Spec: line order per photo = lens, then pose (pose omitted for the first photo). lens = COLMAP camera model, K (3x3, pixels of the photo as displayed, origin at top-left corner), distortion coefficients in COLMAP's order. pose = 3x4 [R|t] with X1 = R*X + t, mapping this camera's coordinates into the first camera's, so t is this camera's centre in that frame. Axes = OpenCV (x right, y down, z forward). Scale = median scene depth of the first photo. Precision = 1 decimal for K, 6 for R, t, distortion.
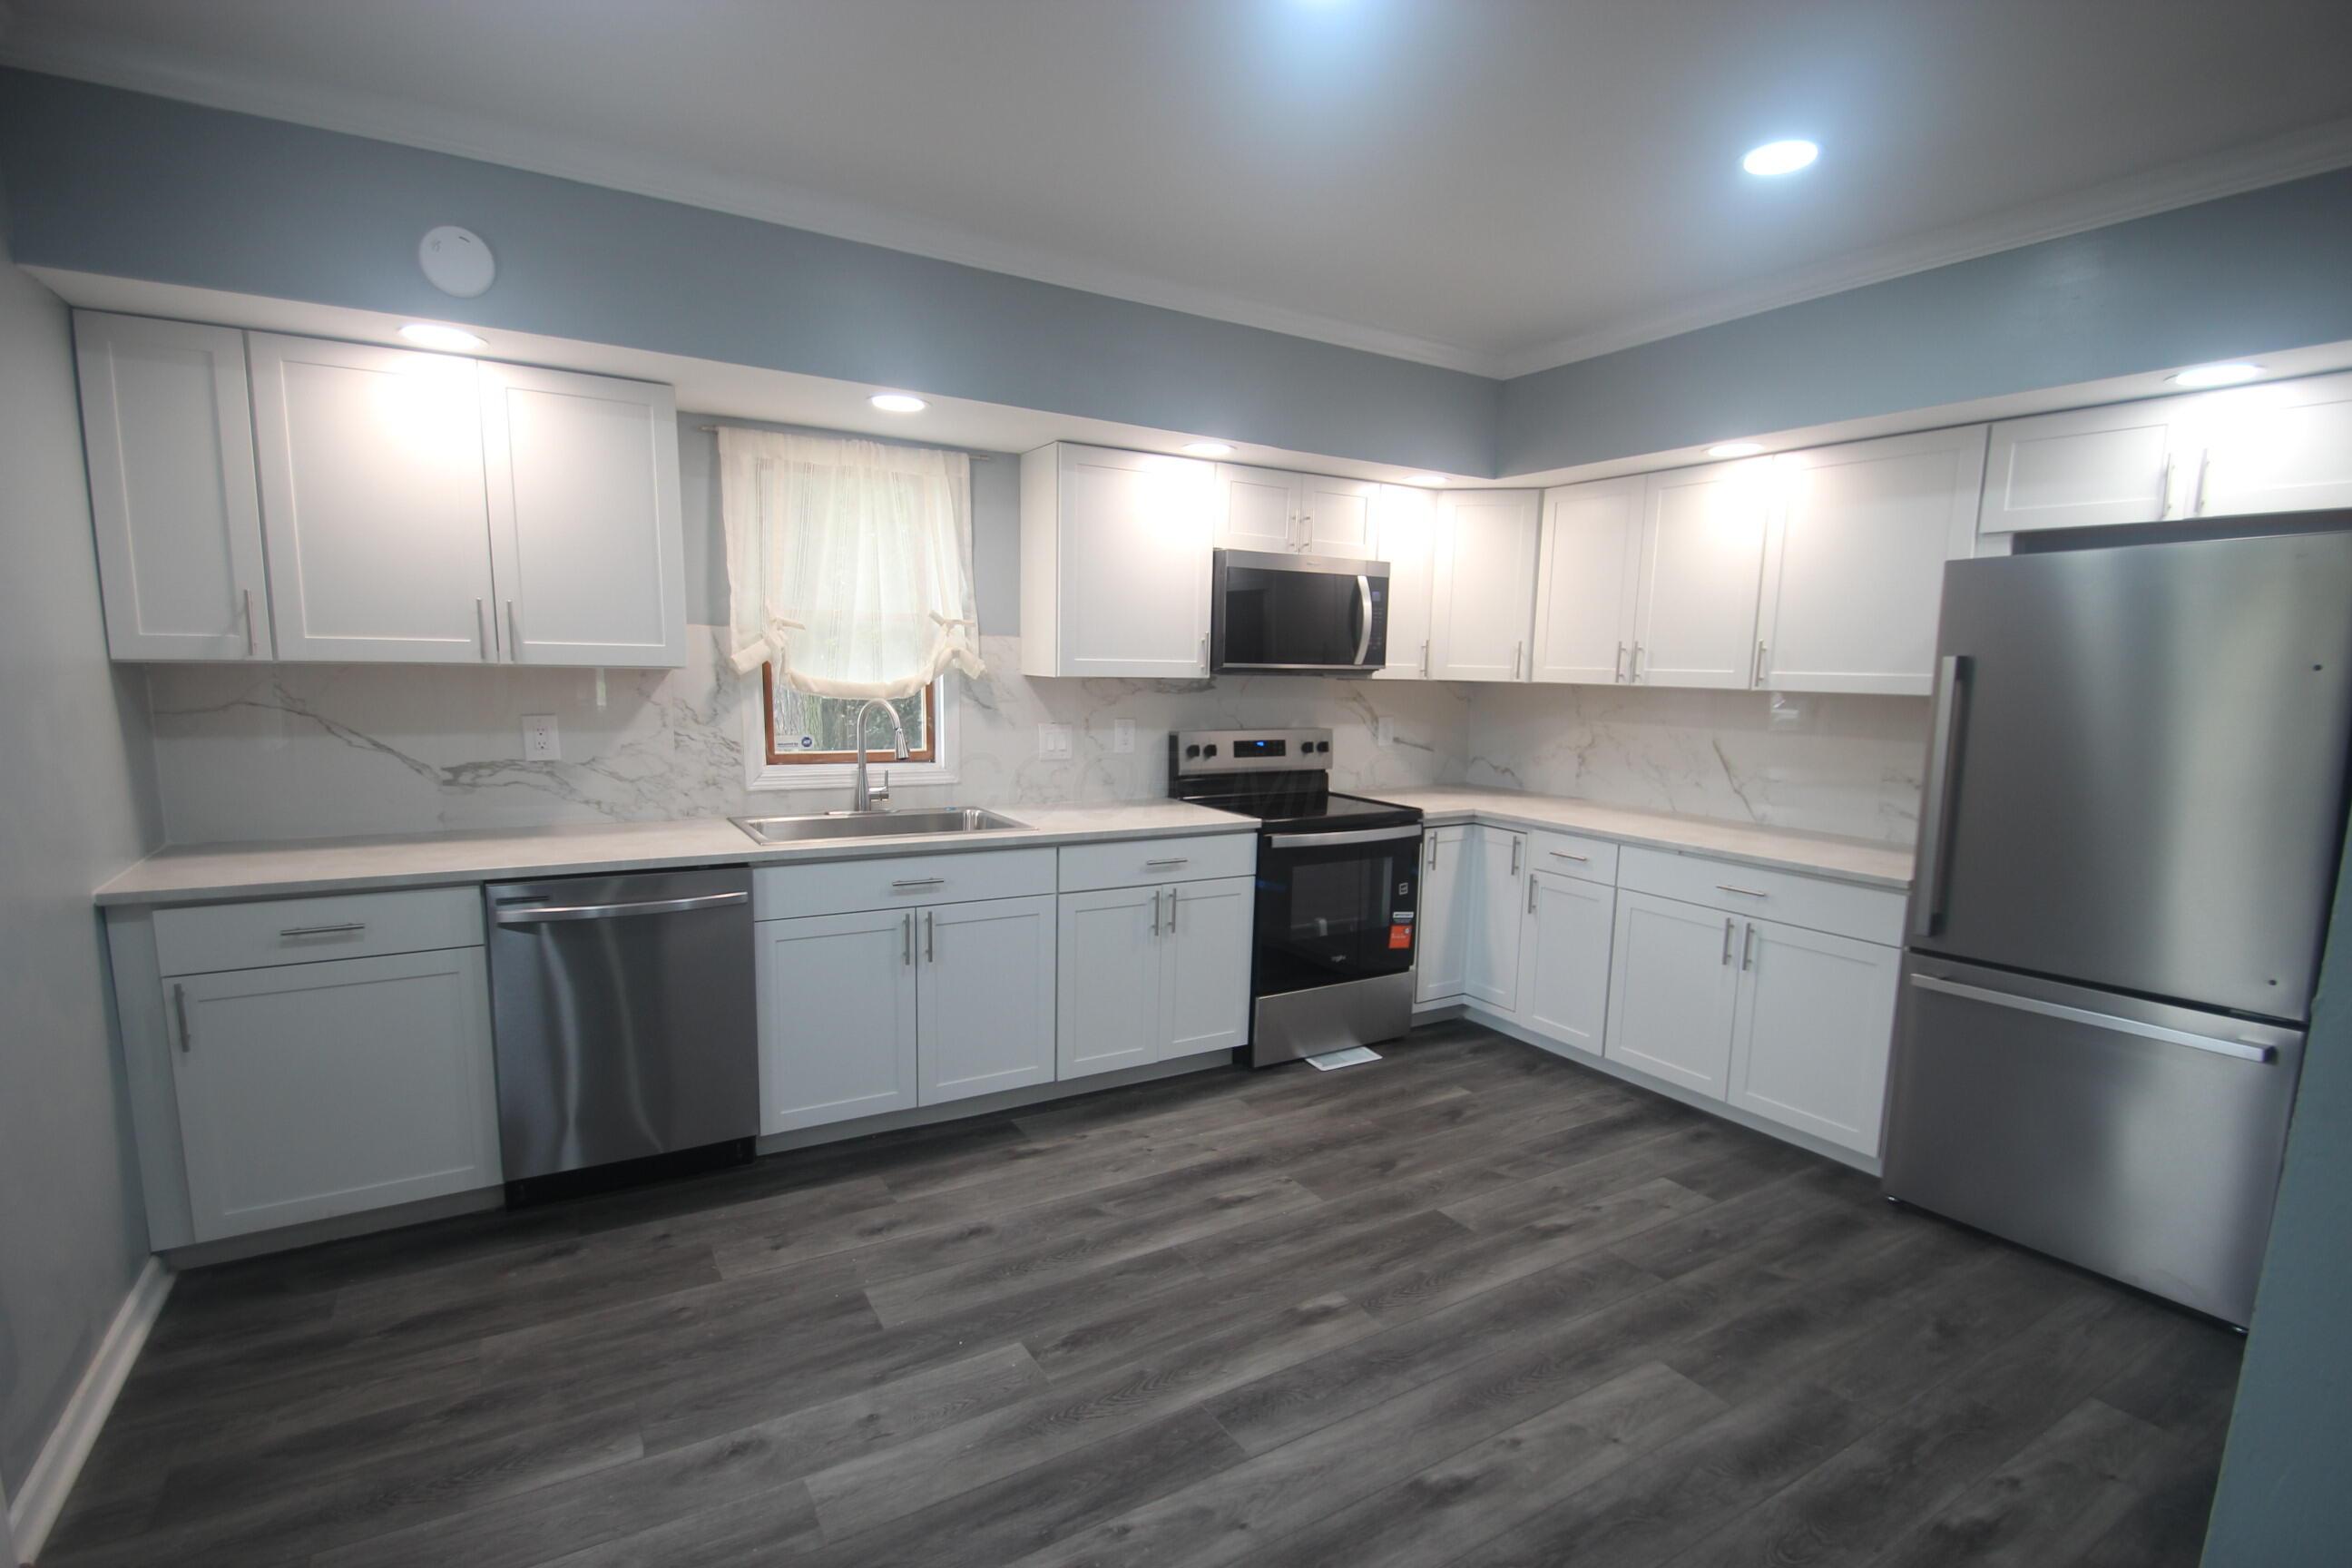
lens RADIAL K [[1088.1, 0, 1166.5], [0, 1088.1, 822.6], [0, 0, 1]] dist [0.001816, -0.008236]
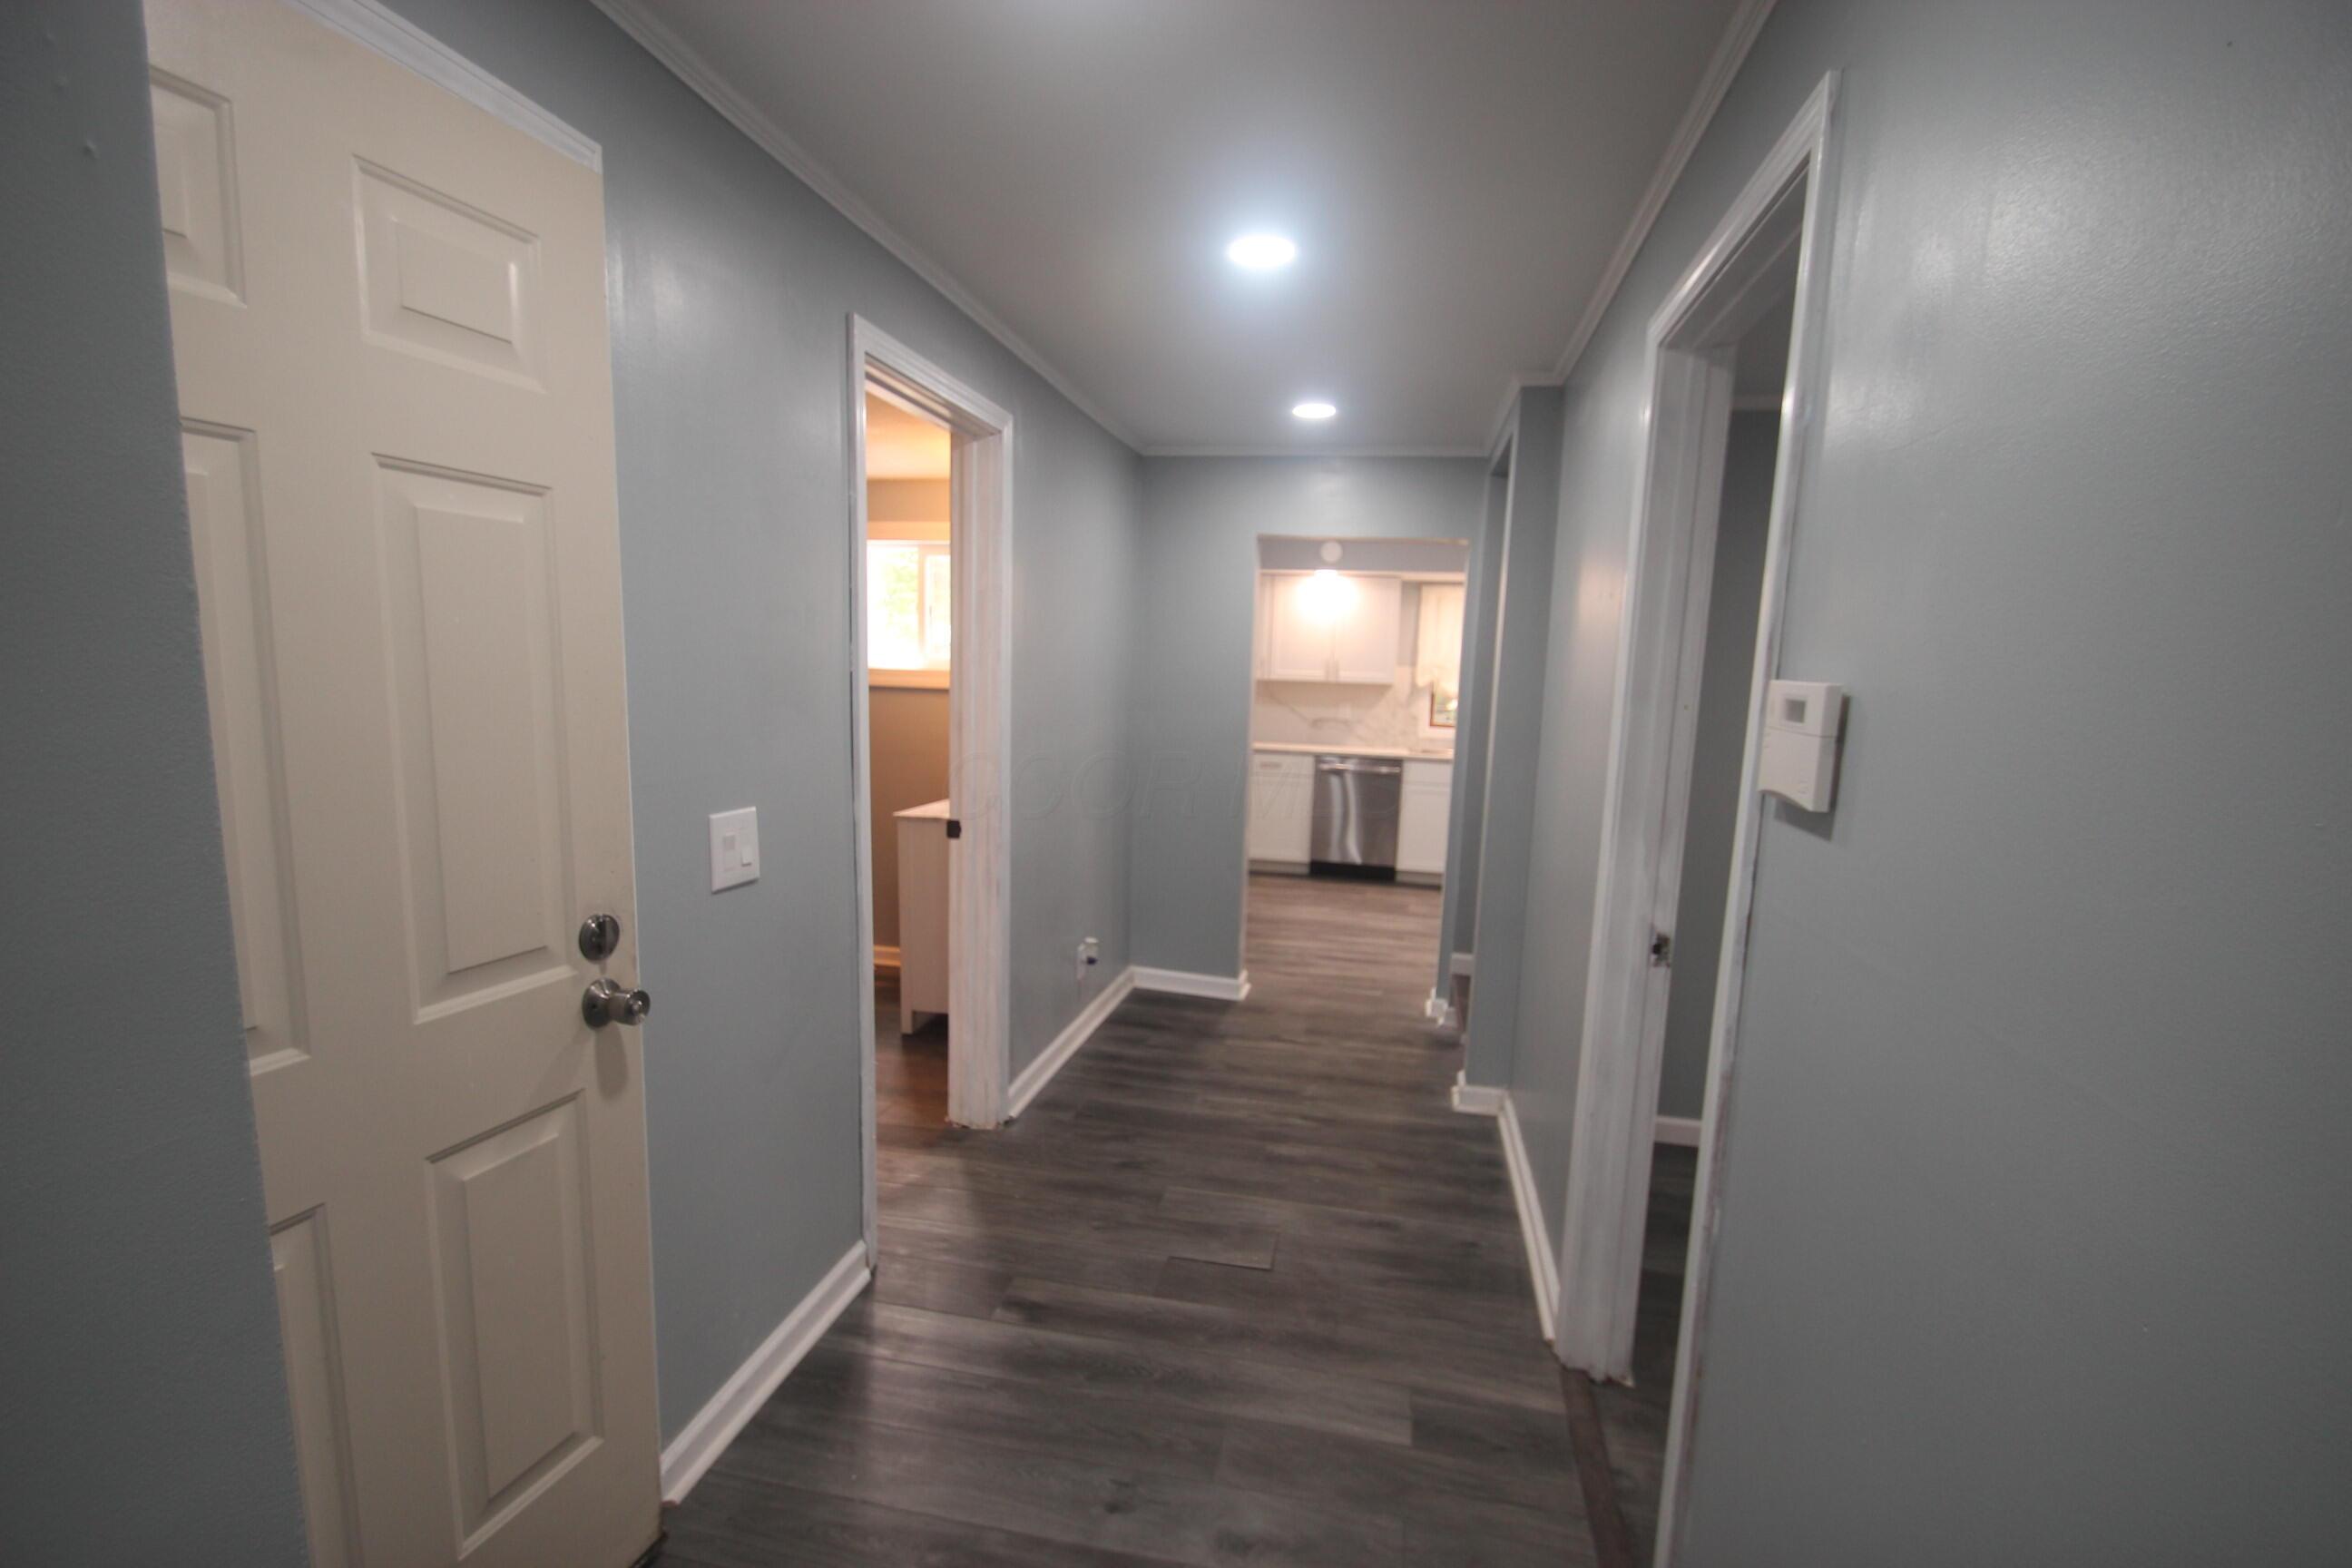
lens RADIAL K [[1088.1, 0, 1175.6], [0, 1088.1, 807.6], [0, 0, 1]] dist [0.001816, -0.008236]
pose [[0.736022, 0.086448, -0.671415, 0.838296], [-0.116286, 0.993216, 0.000406, 0.185851], [0.666895, 0.077777, 0.741082, -1.104085]]
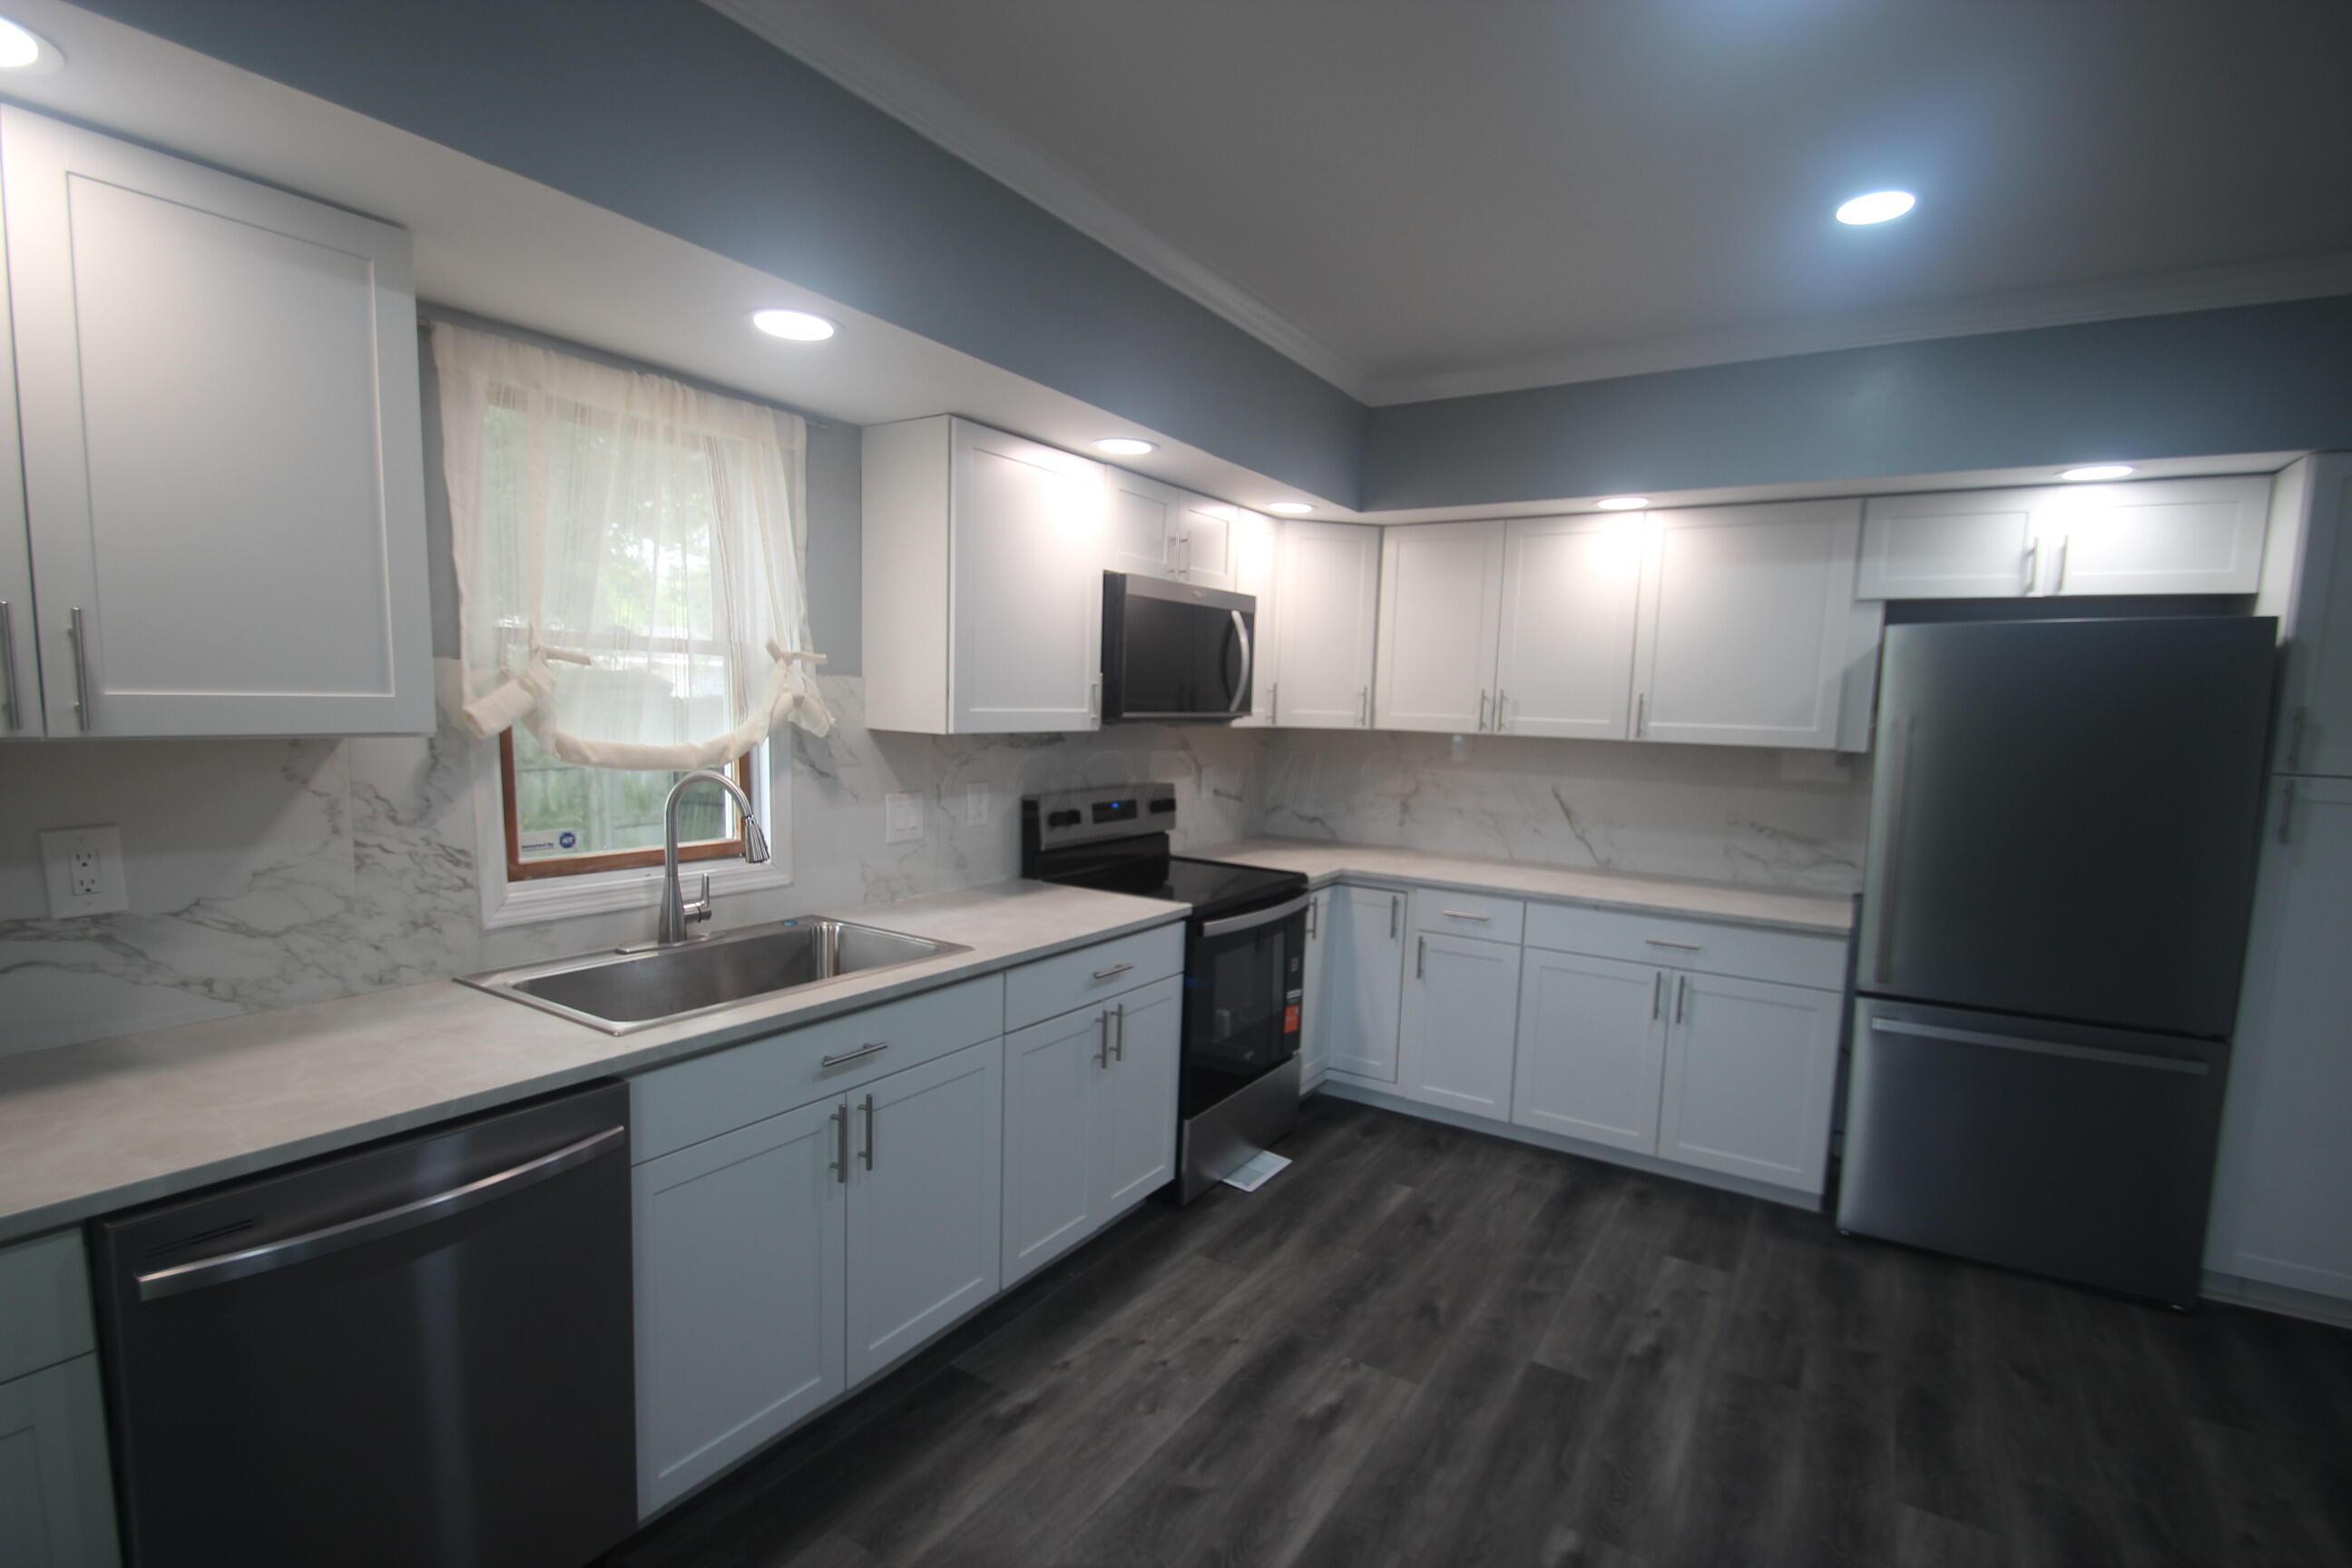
lens RADIAL K [[1088.1, 0, 1172.6], [0, 1088.1, 823.6], [0, 0, 1]] dist [0.001816, -0.008236]
pose [[0.899415, -0.044981, 0.434775, -0.308781], [0.054031, 0.998503, -0.008470, -0.063441], [-0.433743, 0.031110, 0.900499, 0.294621]]
